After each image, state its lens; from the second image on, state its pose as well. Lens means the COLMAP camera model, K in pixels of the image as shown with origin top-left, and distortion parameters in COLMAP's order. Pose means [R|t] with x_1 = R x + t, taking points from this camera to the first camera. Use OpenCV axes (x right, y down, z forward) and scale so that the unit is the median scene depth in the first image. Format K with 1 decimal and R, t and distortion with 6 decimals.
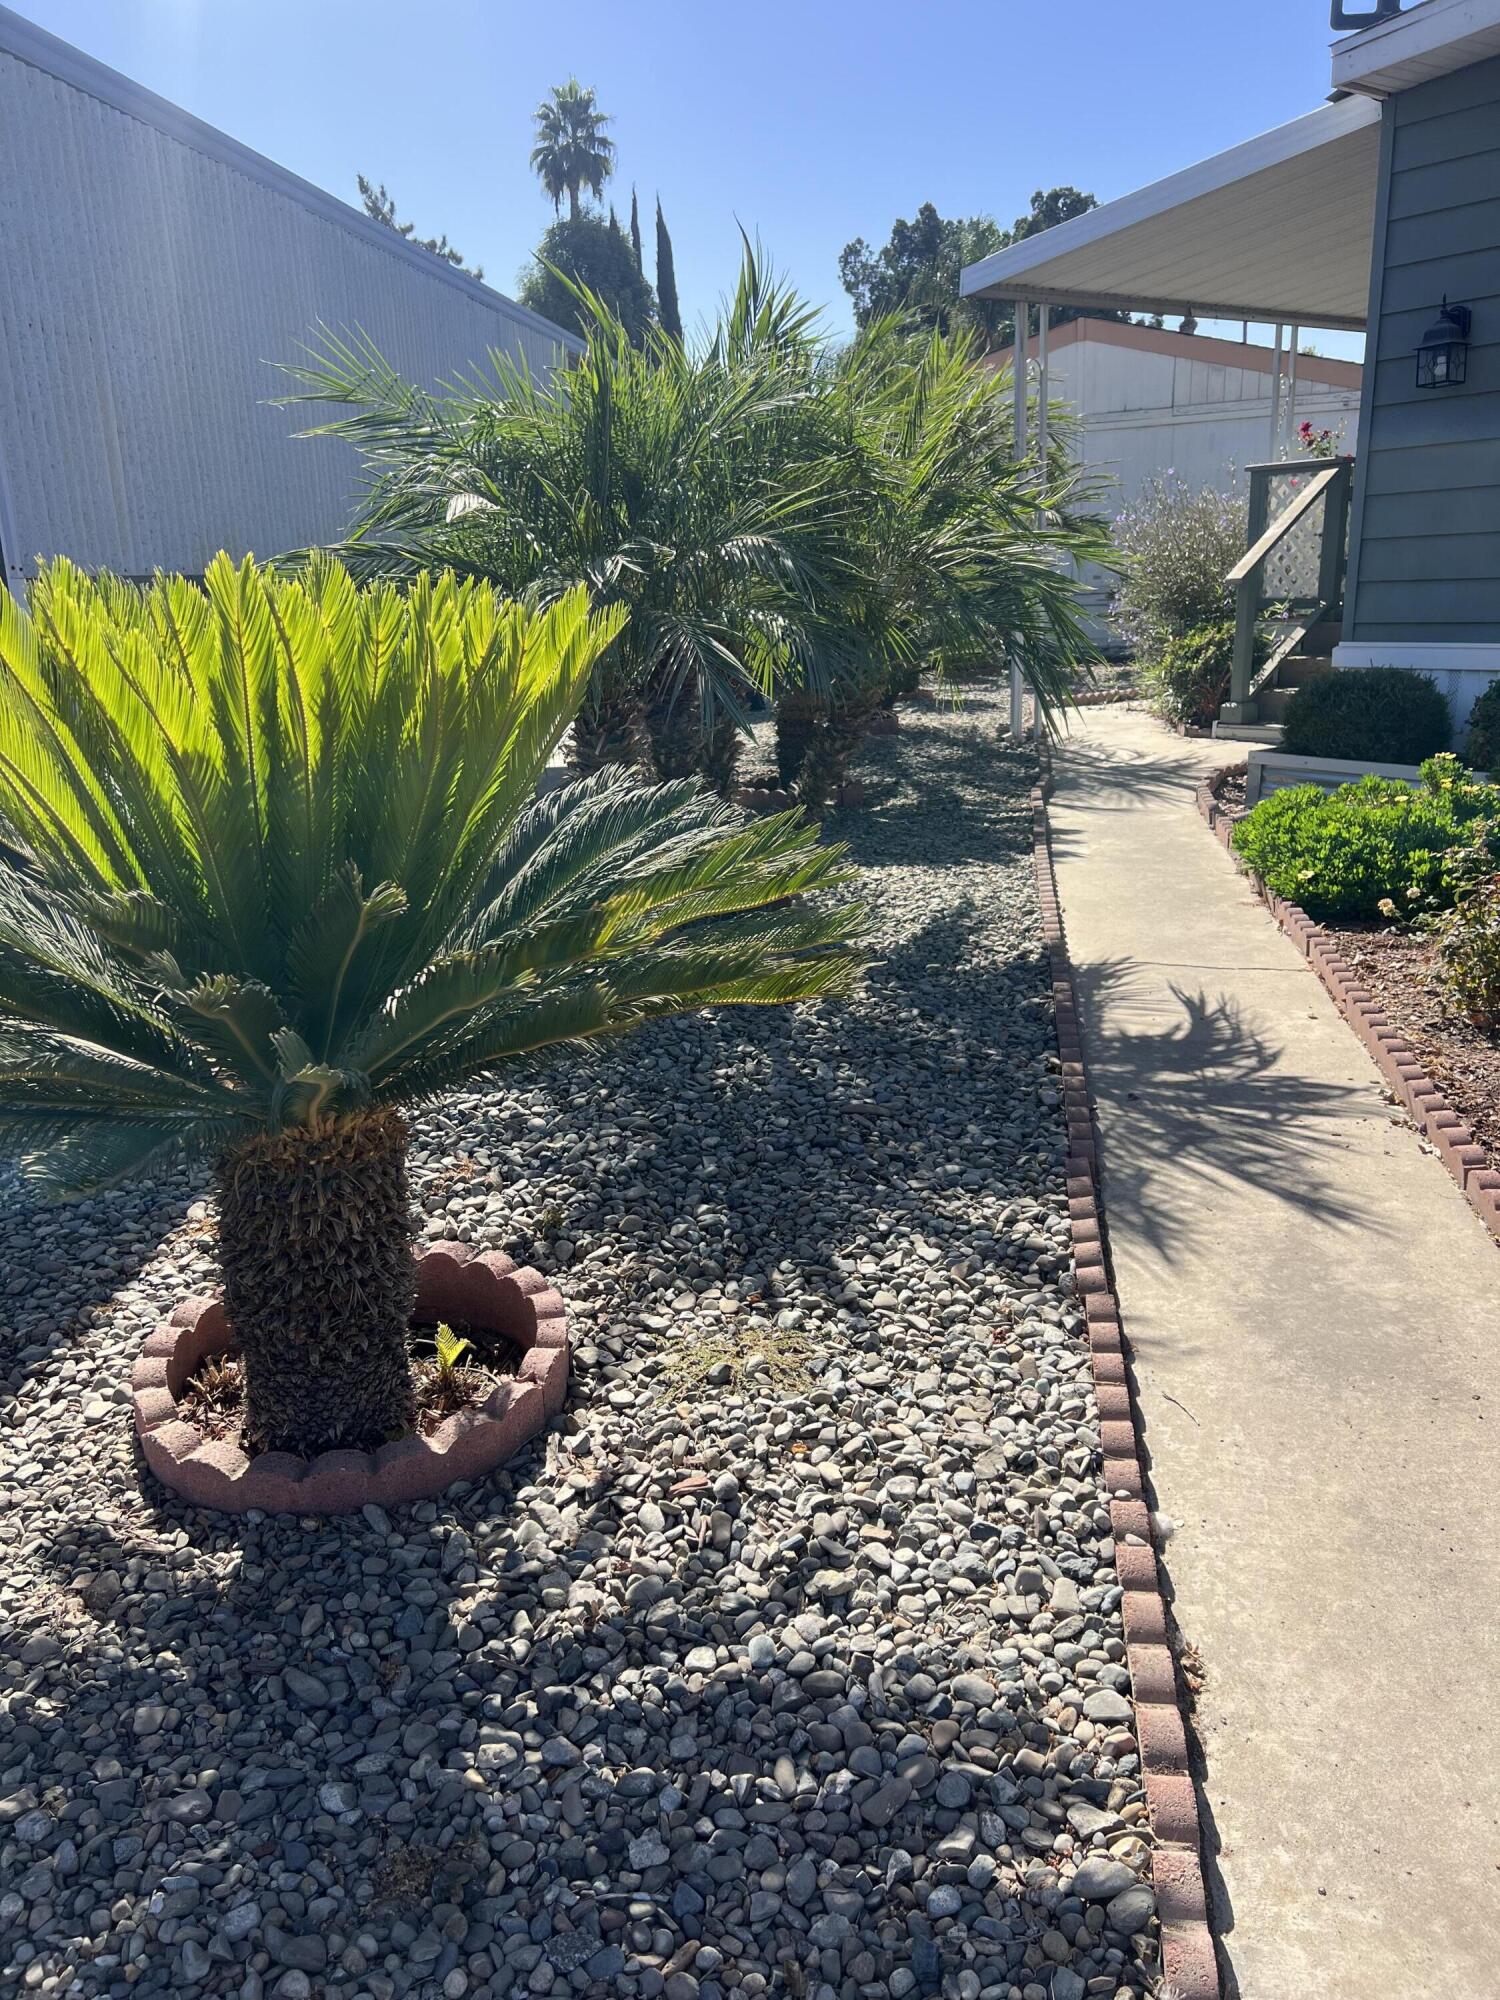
lens RADIAL K [[1550.1, 0, 750.0], [0, 1550.1, 1000.0], [0, 0, 1]] dist [0.042004, -0.003040]
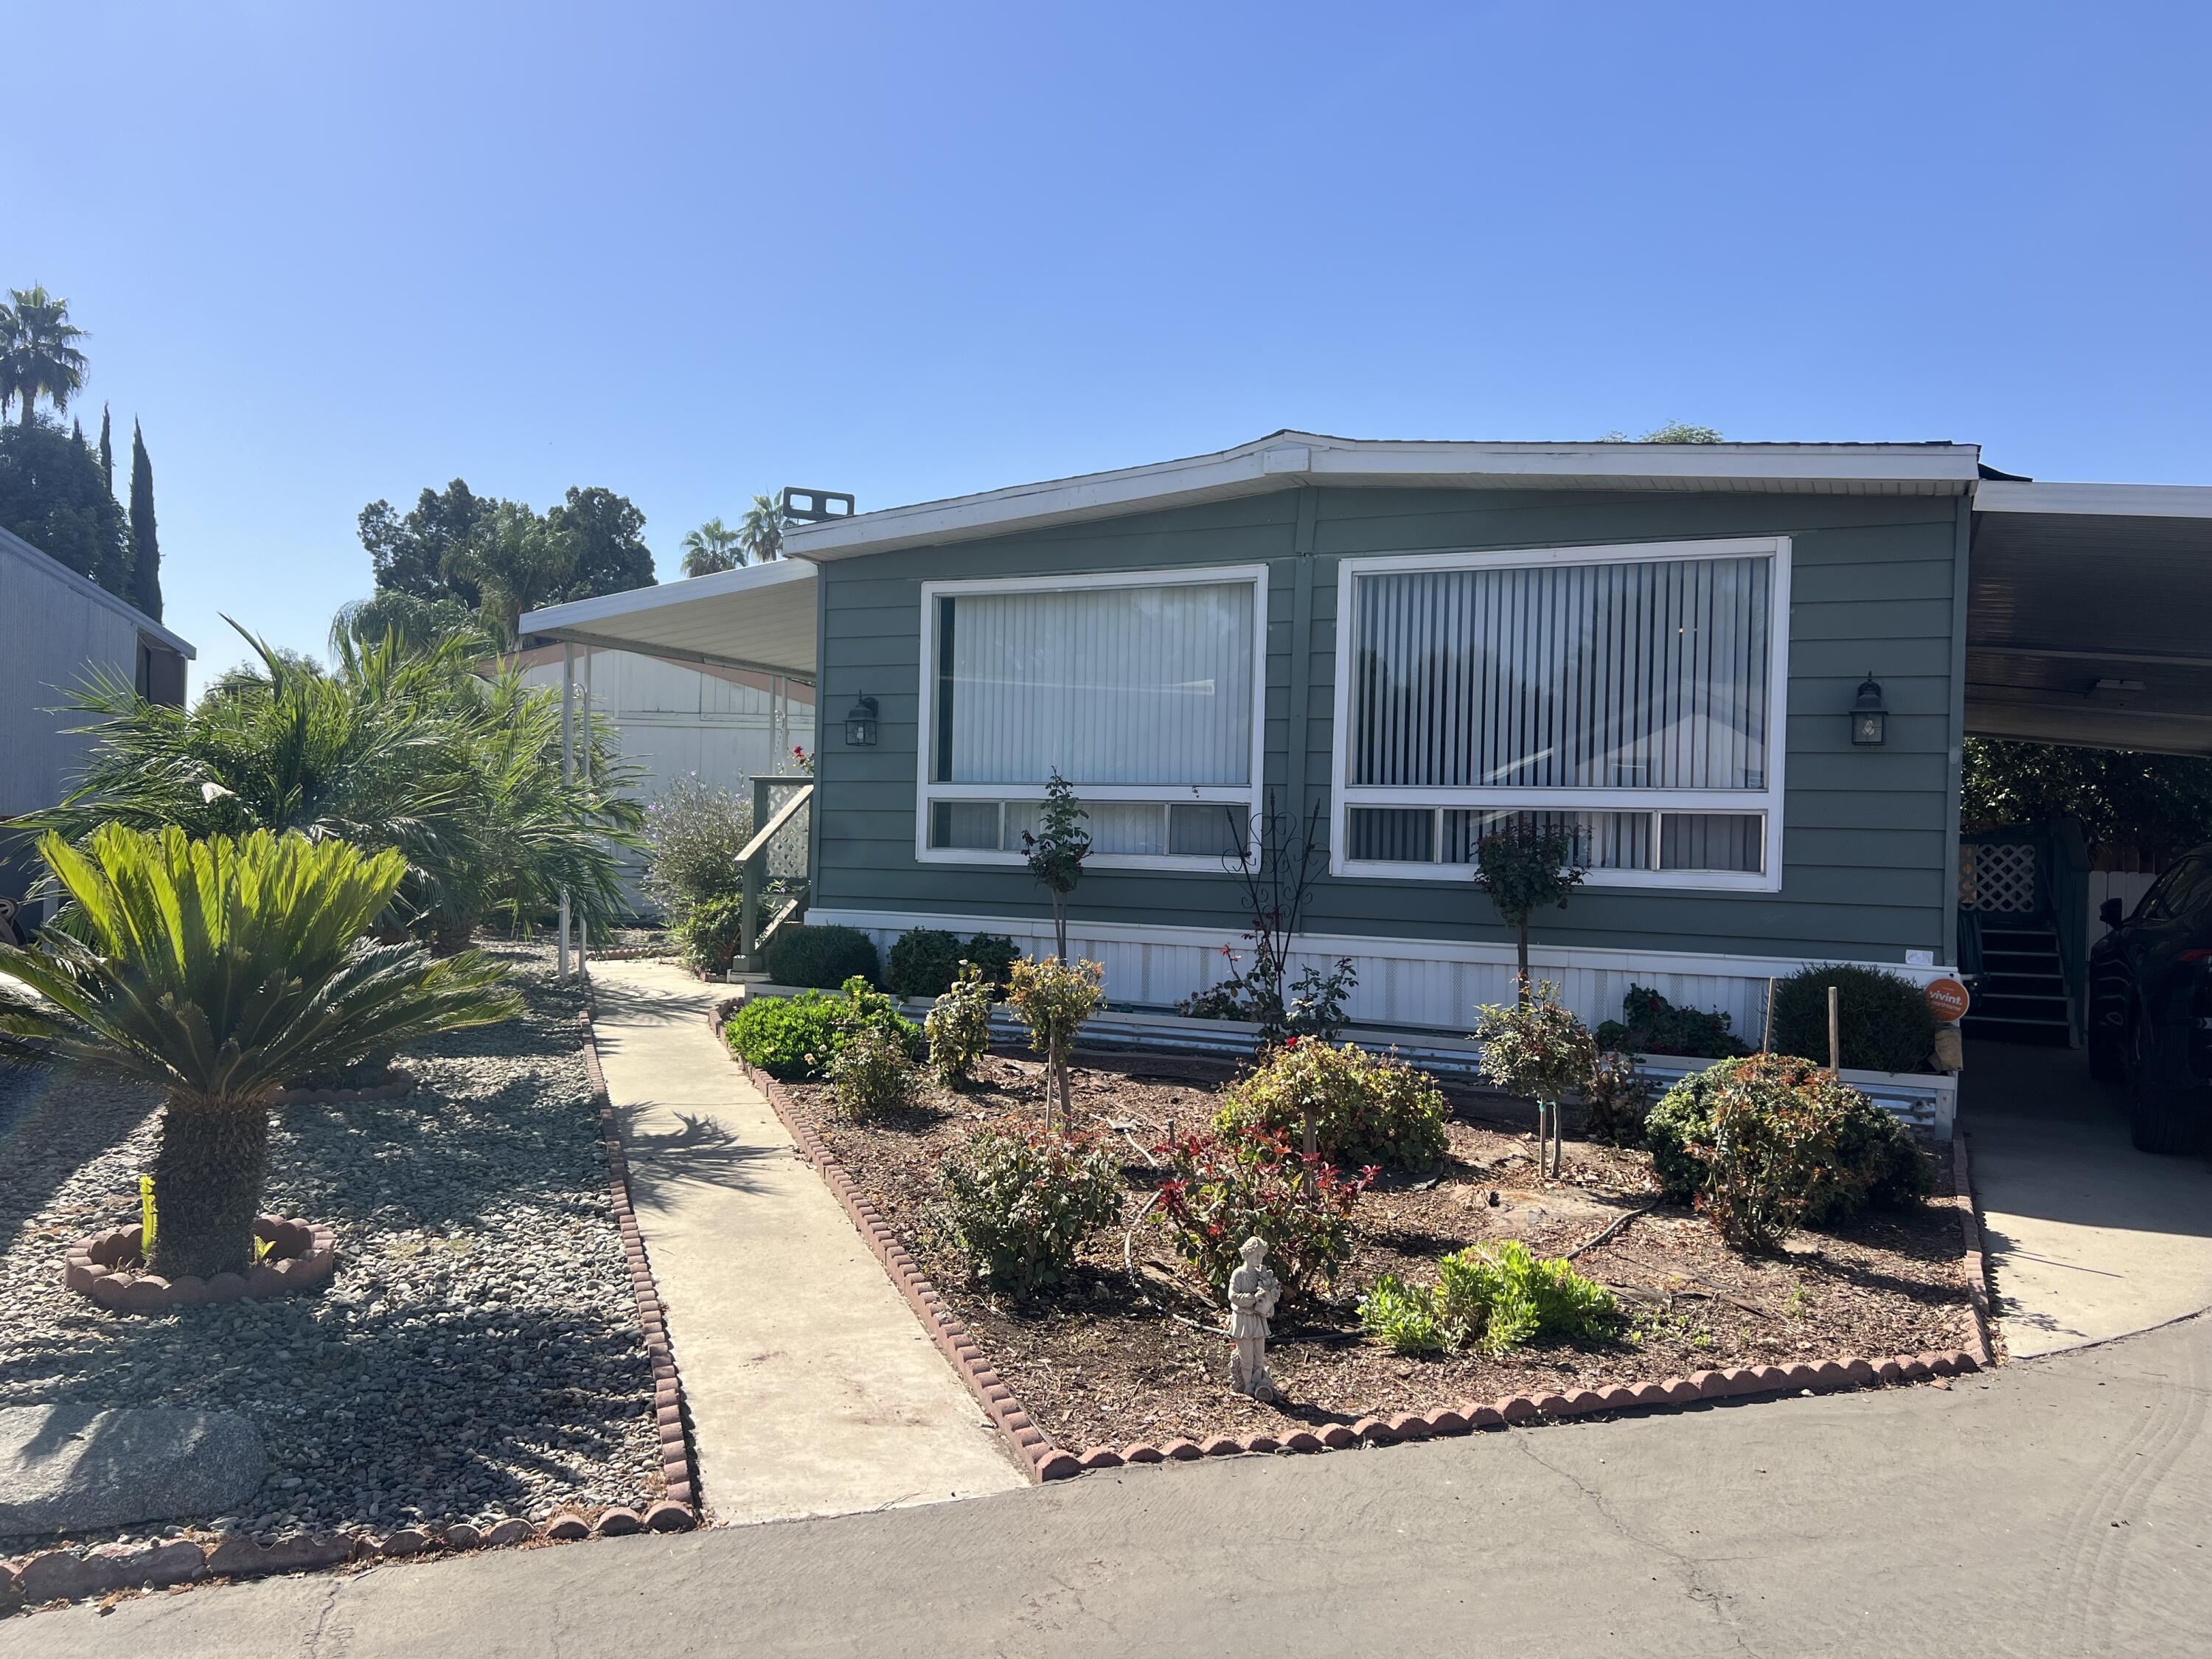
lens RADIAL K [[1687.3, 0, 1106.0], [0, 1687.3, 829.5], [0, 0, 1]] dist [0.052843, -0.097003]
pose [[0.884819, 0.057861, 0.462328, -0.096279], [0.071882, 0.963429, -0.258144, 0.121046], [-0.460356, 0.261644, 0.848301, -0.454748]]
